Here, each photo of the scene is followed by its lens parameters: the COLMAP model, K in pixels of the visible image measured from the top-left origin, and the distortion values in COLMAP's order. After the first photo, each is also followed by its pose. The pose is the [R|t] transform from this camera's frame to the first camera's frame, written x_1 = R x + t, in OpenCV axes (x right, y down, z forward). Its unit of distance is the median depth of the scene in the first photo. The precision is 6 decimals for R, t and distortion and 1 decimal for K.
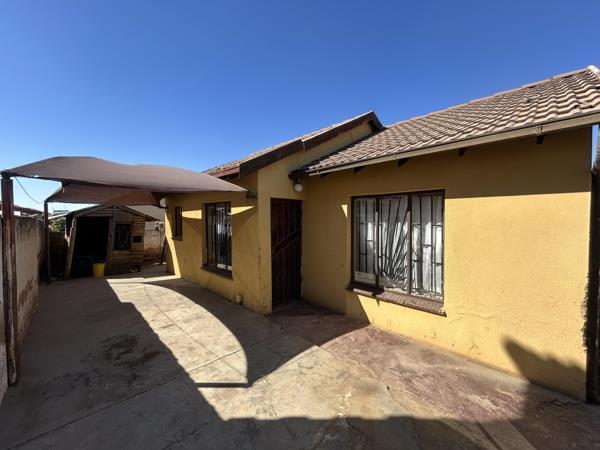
lens RADIAL K [[243.7, 0, 300.0], [0, 243.7, 224.9], [0, 0, 1]] dist [-0.001613, 0.000540]
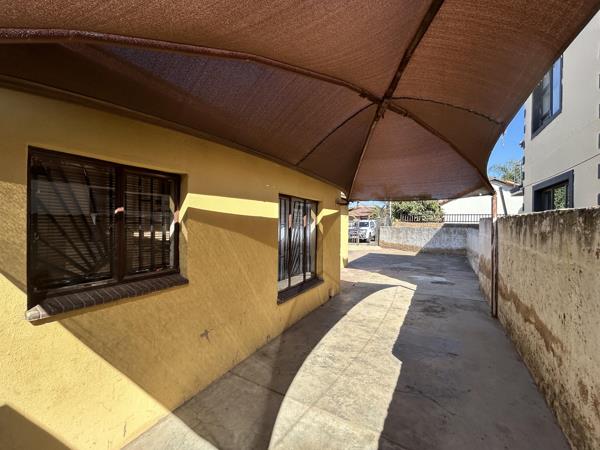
lens RADIAL K [[243.7, 0, 302.5], [0, 243.7, 223.8], [0, 0, 1]] dist [-0.001613, 0.000540]
pose [[-0.284916, -0.000996, 0.958552, -1.352927], [0.019551, 0.999785, 0.006850, -0.022645], [-0.958353, 0.020692, -0.284835, 1.534867]]
